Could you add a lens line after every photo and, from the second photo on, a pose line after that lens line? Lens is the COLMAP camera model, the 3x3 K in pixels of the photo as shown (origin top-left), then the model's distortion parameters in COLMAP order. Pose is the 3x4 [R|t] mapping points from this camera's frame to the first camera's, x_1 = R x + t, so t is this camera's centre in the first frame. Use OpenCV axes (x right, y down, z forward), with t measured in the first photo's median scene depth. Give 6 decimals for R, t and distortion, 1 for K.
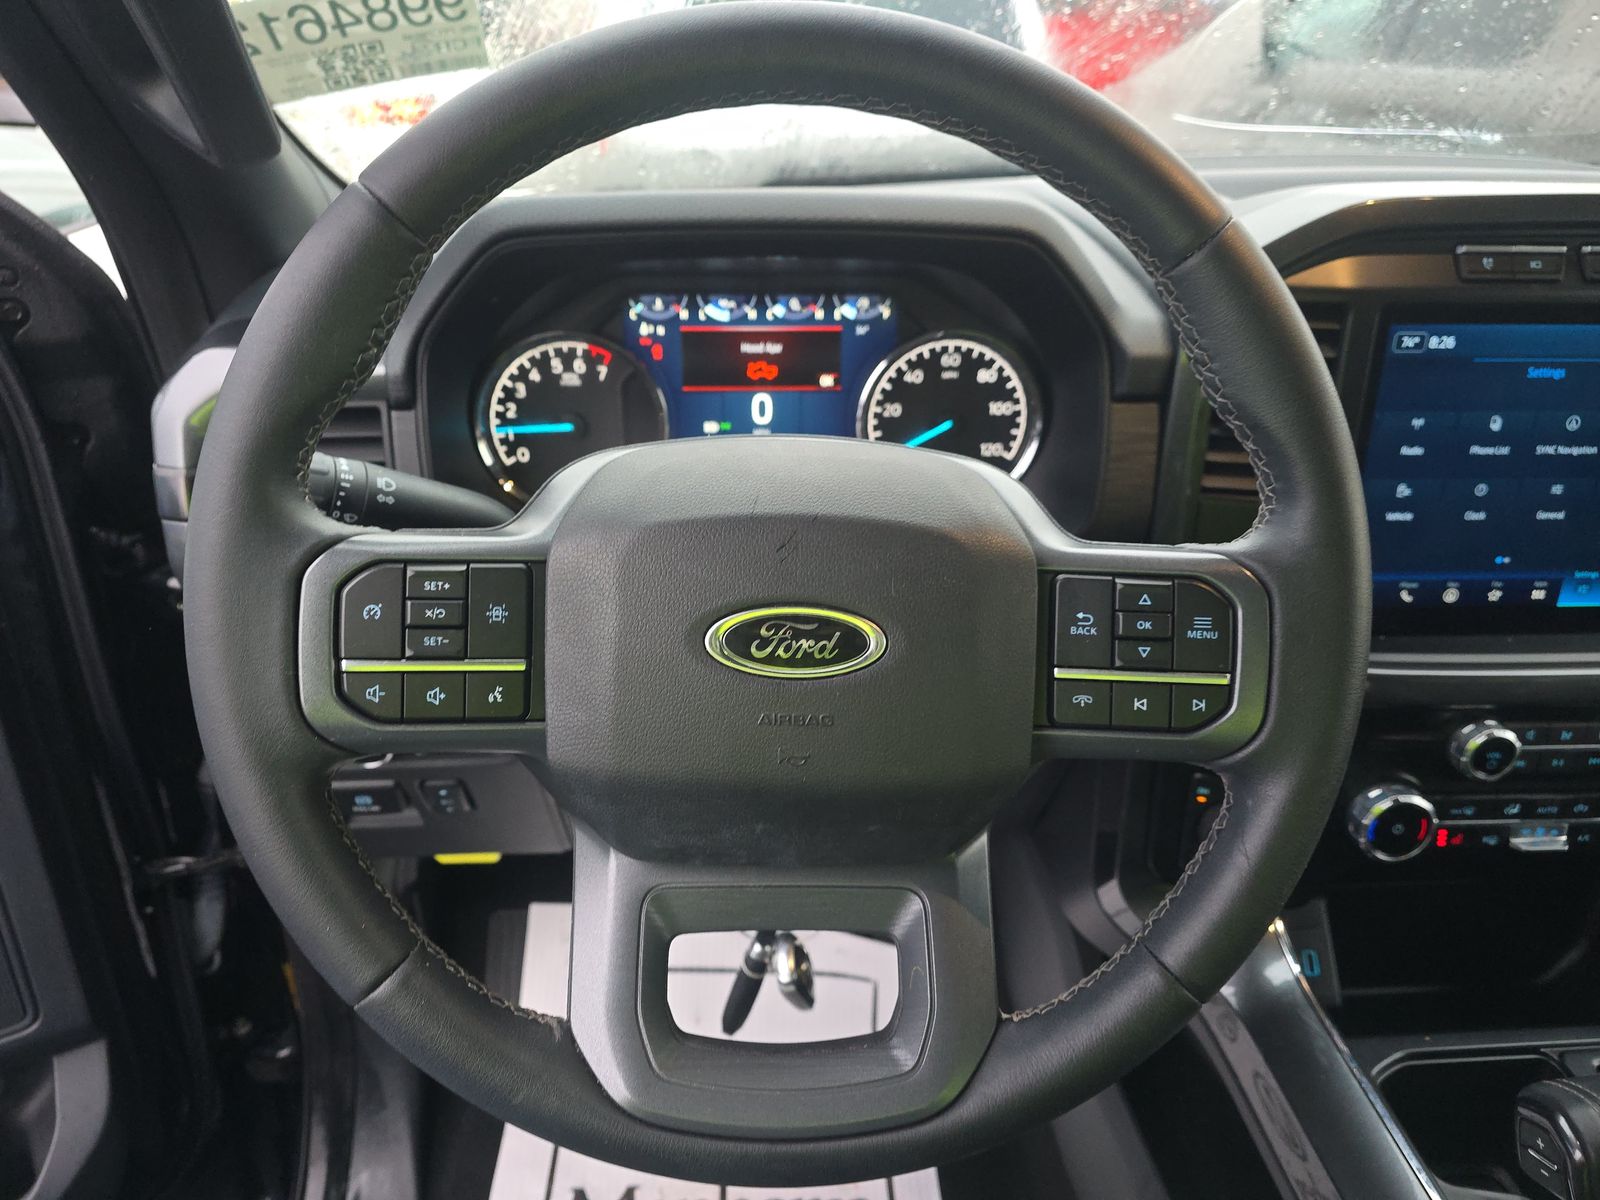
lens RADIAL K [[1061.7, 0, 800.0], [0, 1061.7, 570.8], [0, 0, 1]] dist [-0.042555, -0.001639]
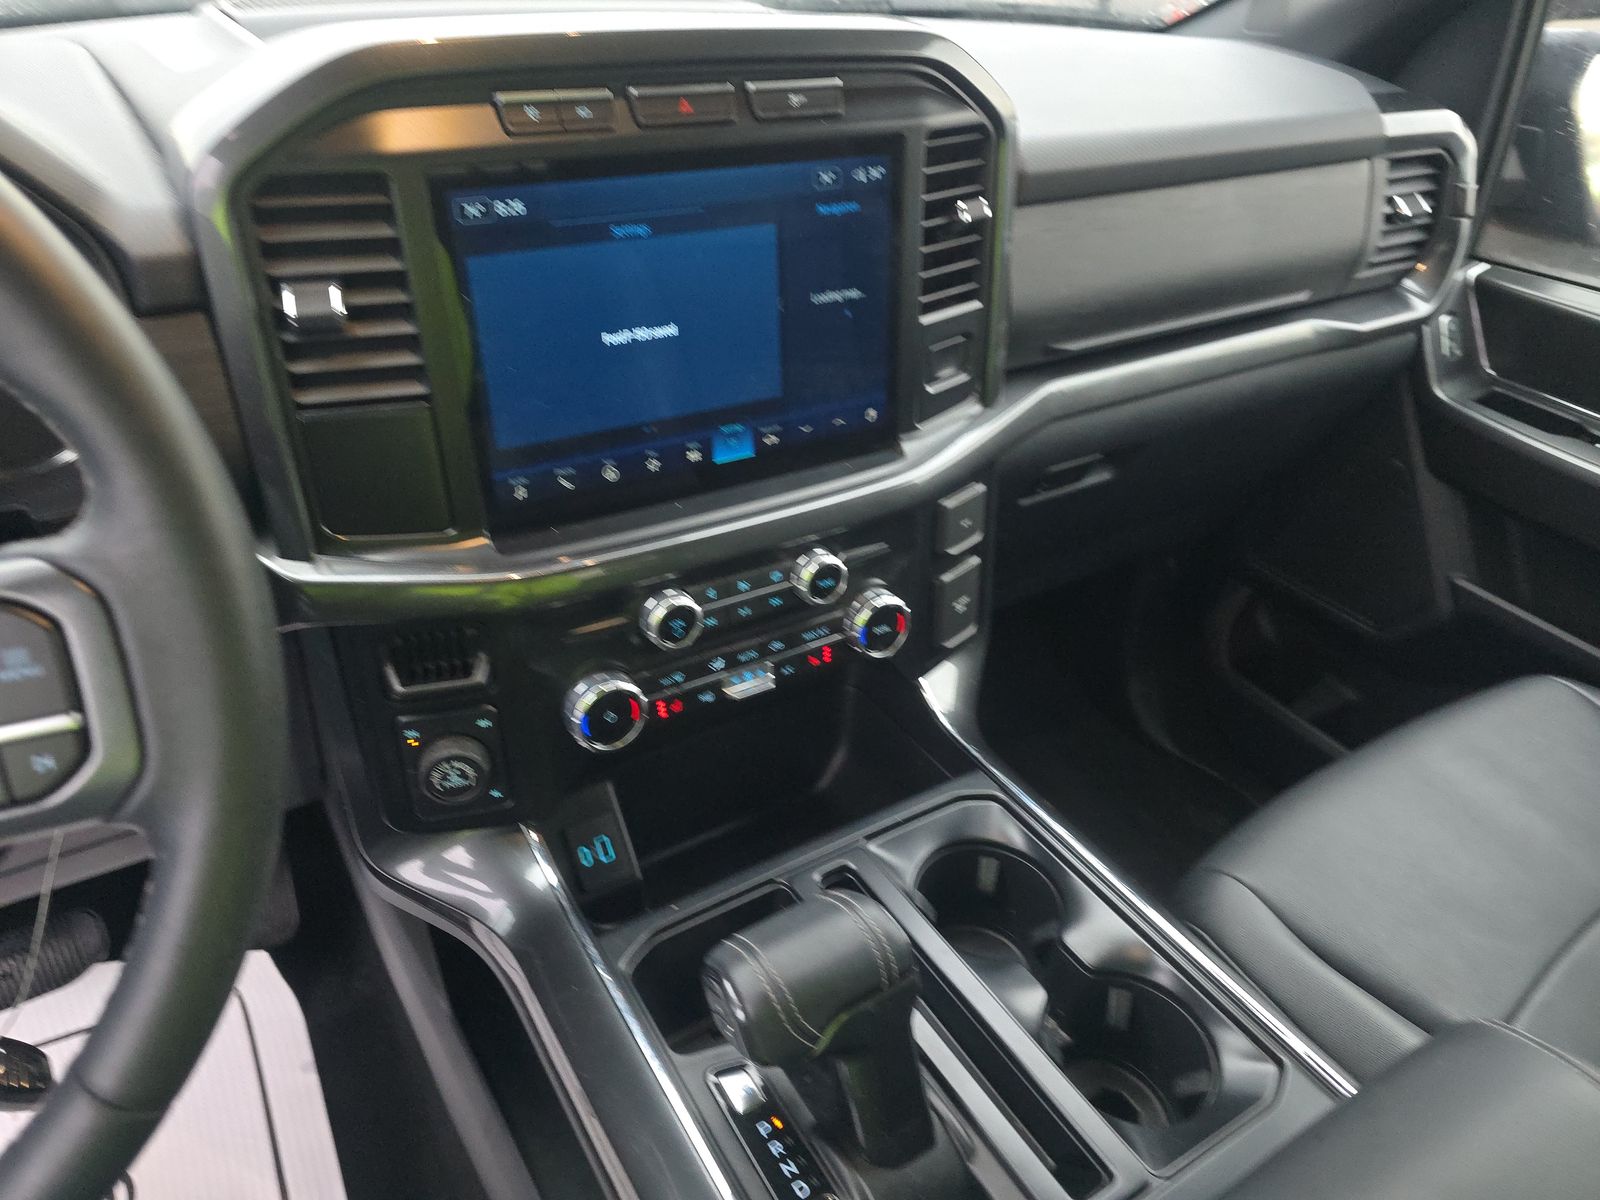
lens RADIAL K [[1064.4, 0, 800.0], [0, 1064.4, 600.0], [0, 0, 1]] dist [0.003440, -0.000510]
pose [[0.849420, -0.246400, 0.466662, 0.283481], [0.177213, 0.966135, 0.187560, -0.017418], [-0.497073, -0.076619, 0.864319, 0.046431]]
